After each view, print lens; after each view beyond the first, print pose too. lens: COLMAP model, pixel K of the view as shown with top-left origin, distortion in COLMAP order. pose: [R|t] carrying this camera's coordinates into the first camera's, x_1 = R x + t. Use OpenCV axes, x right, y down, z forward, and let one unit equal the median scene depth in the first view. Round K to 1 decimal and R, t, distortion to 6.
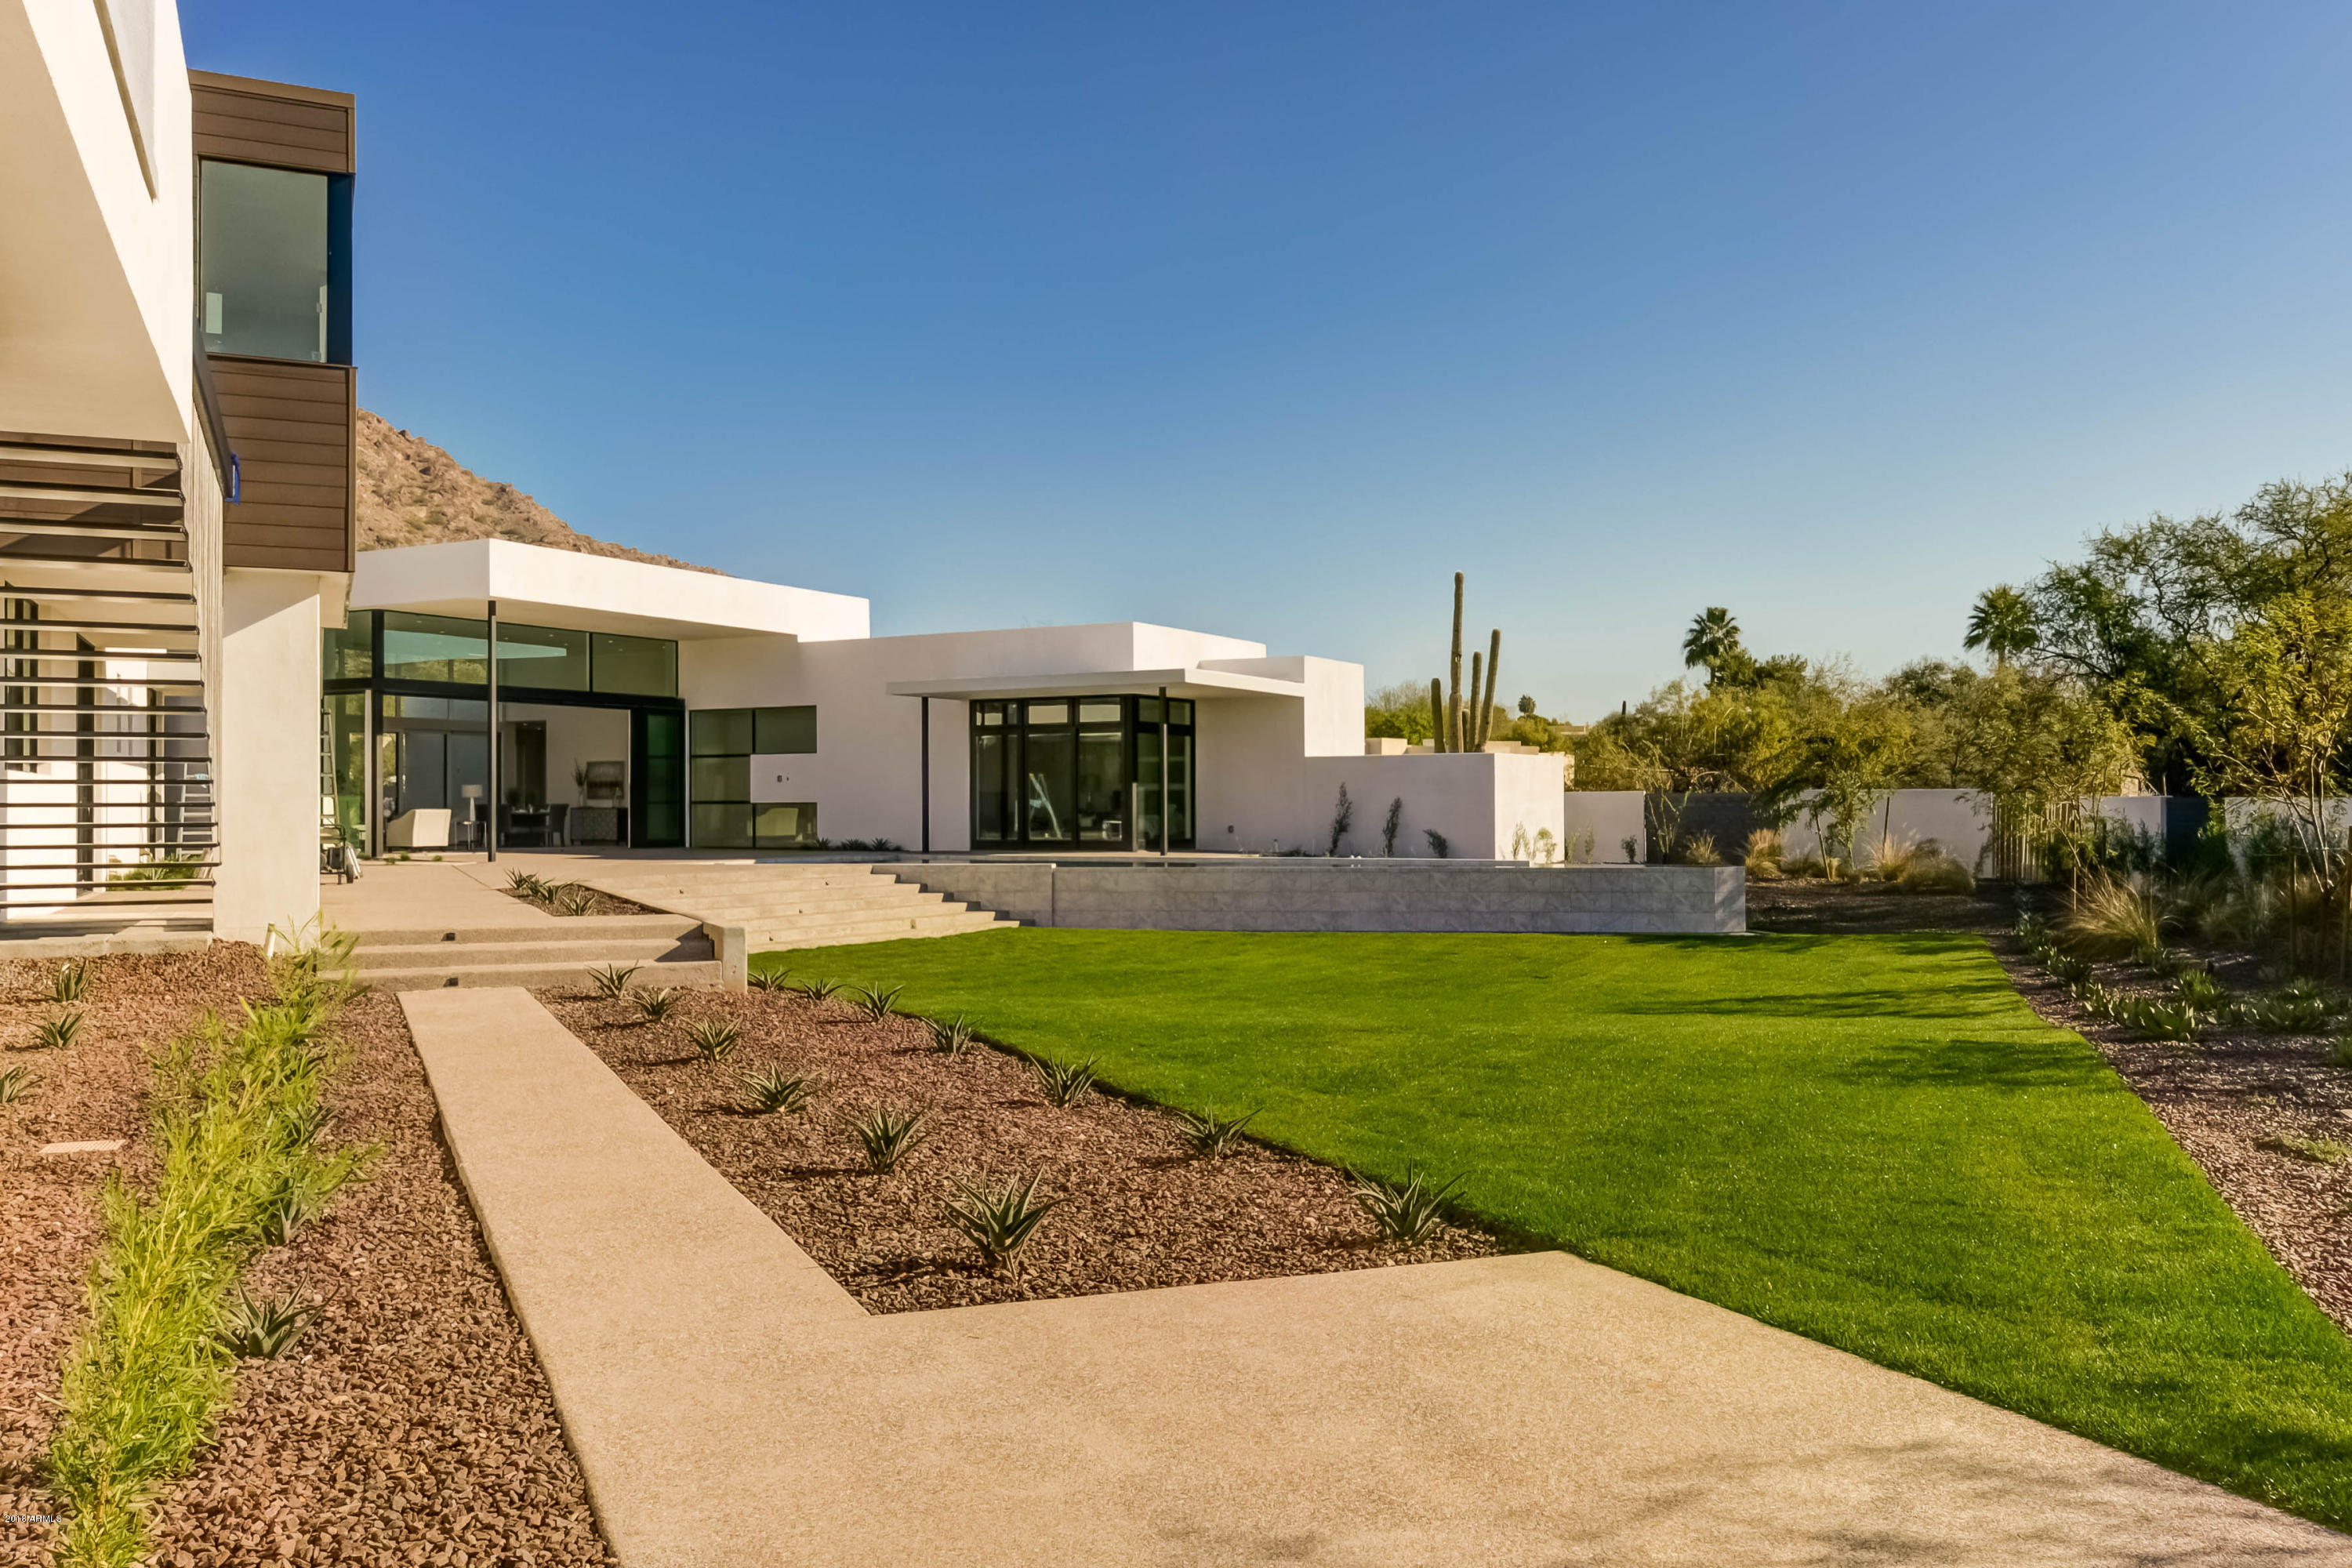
lens RADIAL K [[1781.8, 0, 1165.7], [0, 1781.8, 761.3], [0, 0, 1]] dist [0.003048, 0.005481]
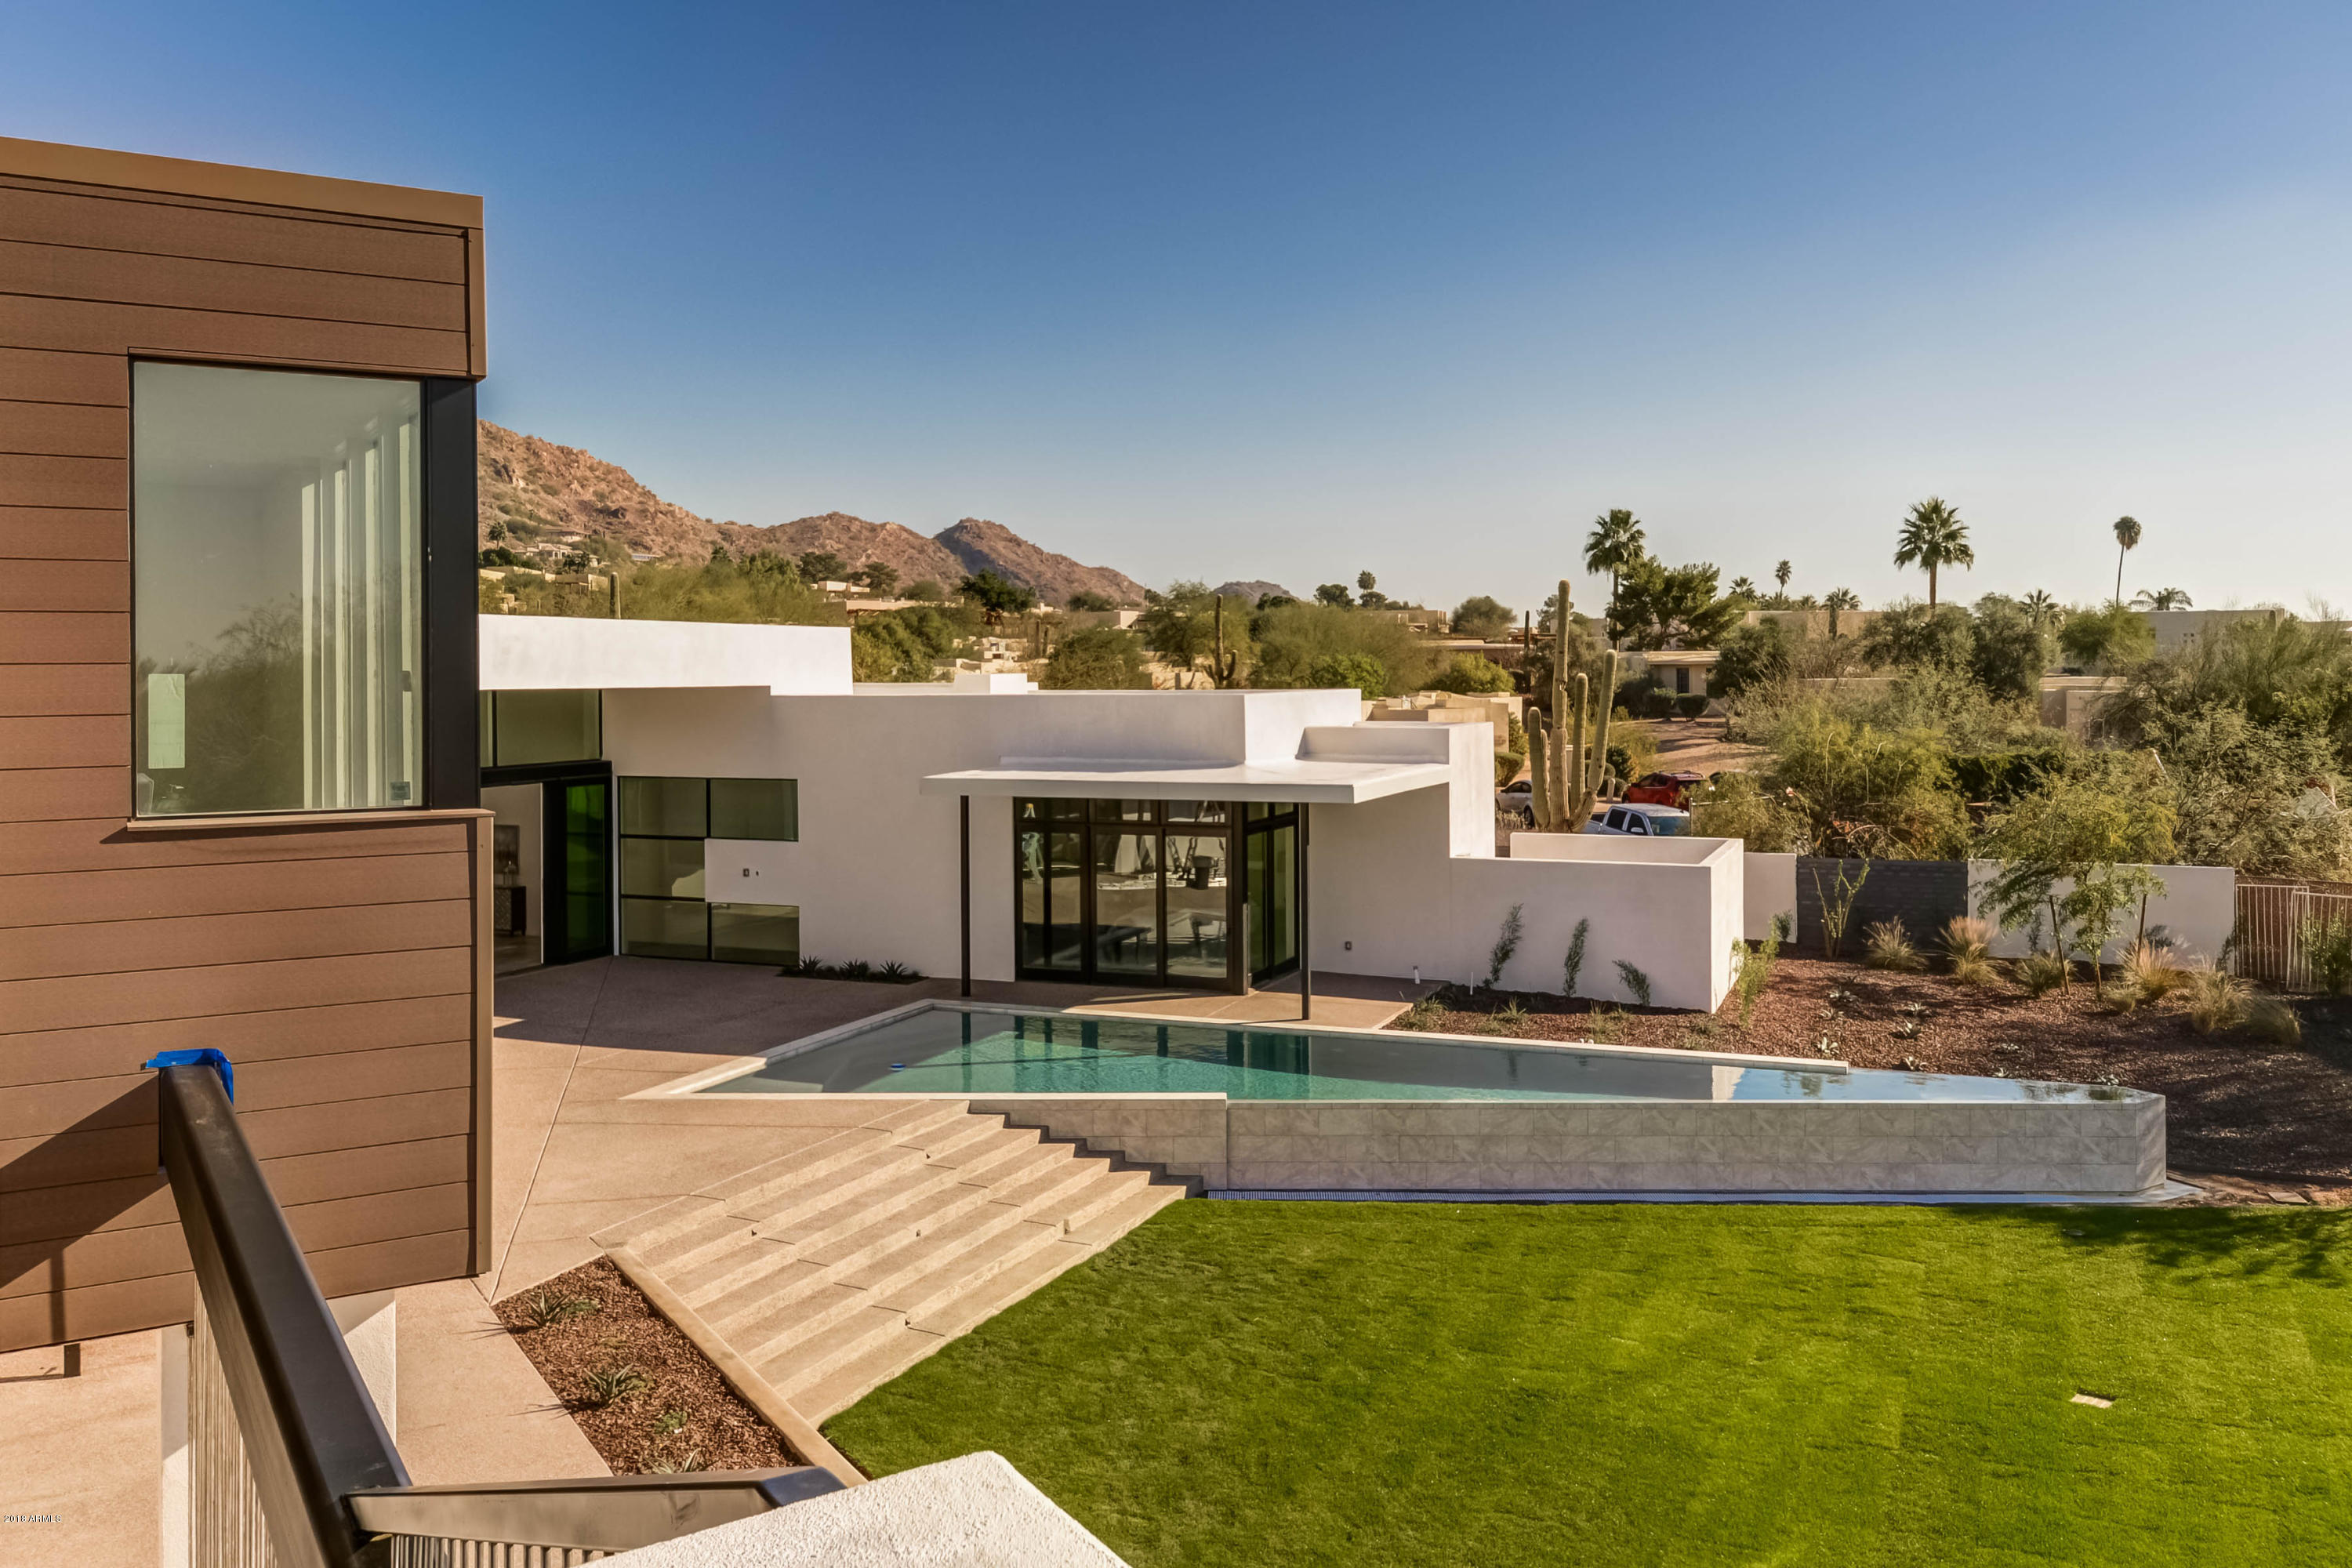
lens RADIAL K [[1869.7, 0, 1170.5], [0, 1869.7, 660.5], [0, 0, 1]] dist [-0.002853, 0.019682]
pose [[0.994739, -0.001965, 0.102425, -0.127759], [0.000390, 0.999881, 0.015390, -0.102232], [-0.102443, -0.015269, 0.994622, 0.200190]]
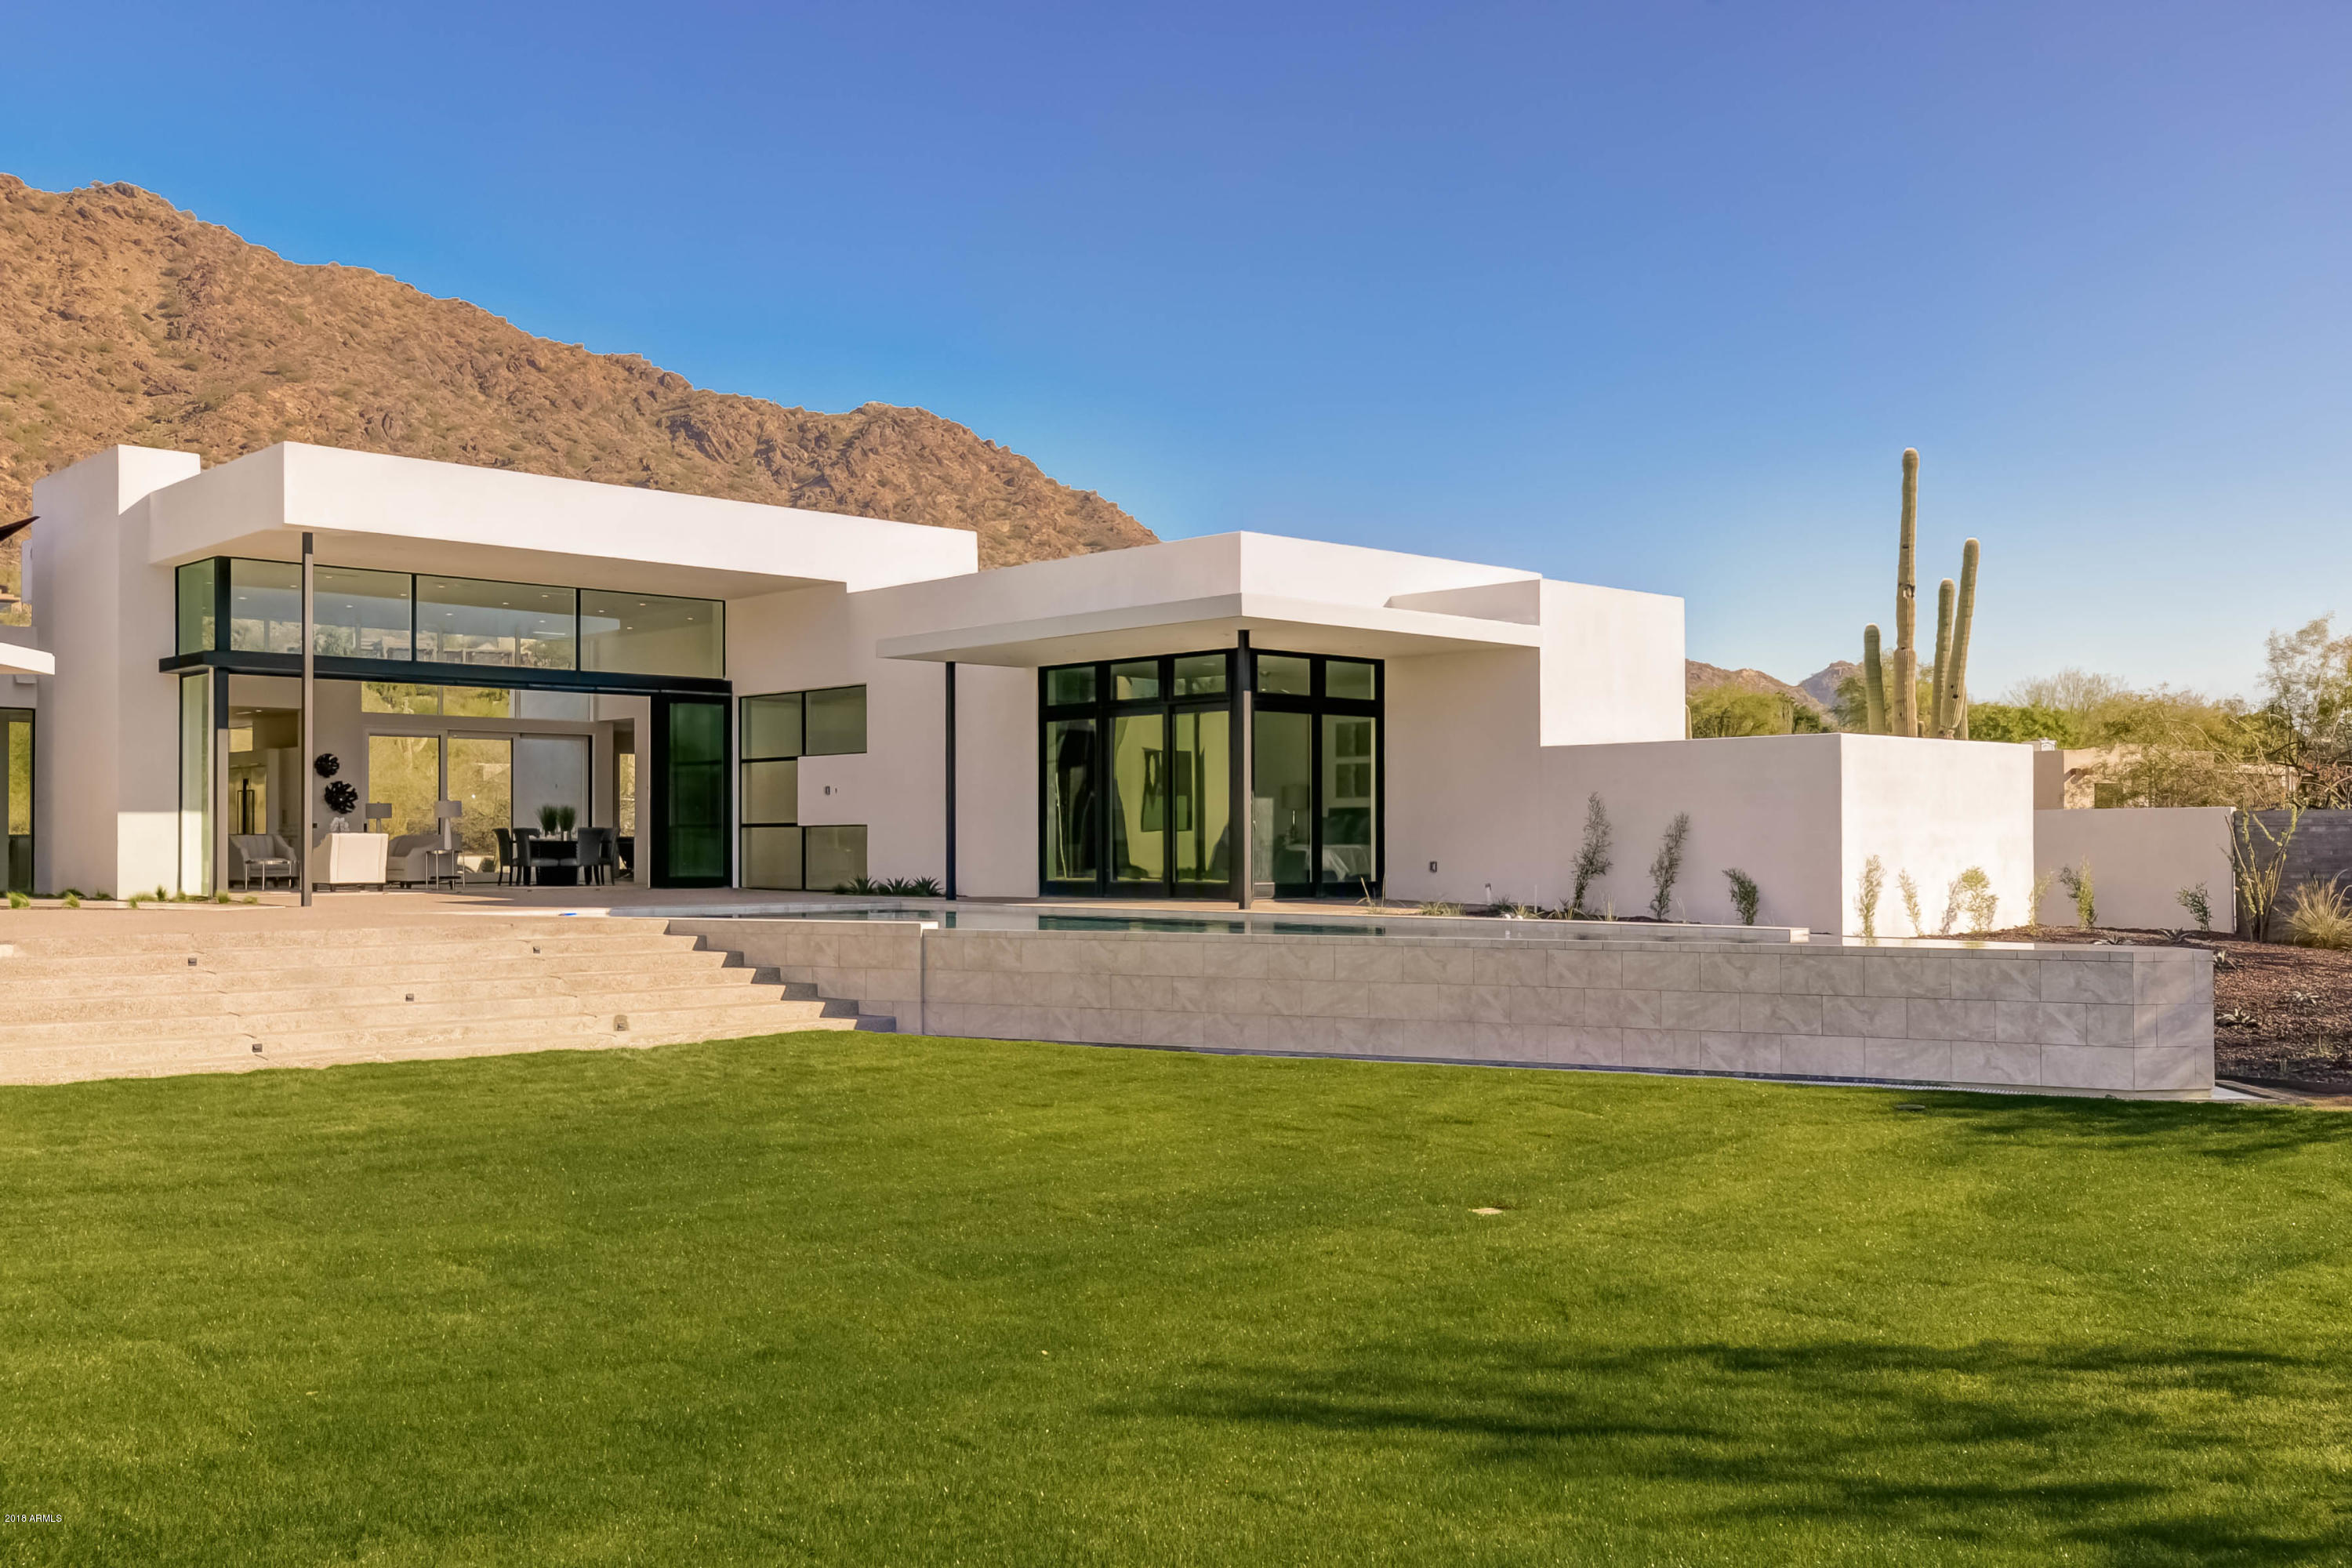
lens RADIAL K [[2040.8, 0, 1189.8], [0, 2040.8, 825.6], [0, 0, 1]] dist [0.019203, -0.035028]
pose [[0.953216, 0.000277, -0.302289, 0.174318], [0.005115, 0.999842, 0.017045, 0.011694], [0.302246, -0.017794, 0.953064, 0.305631]]
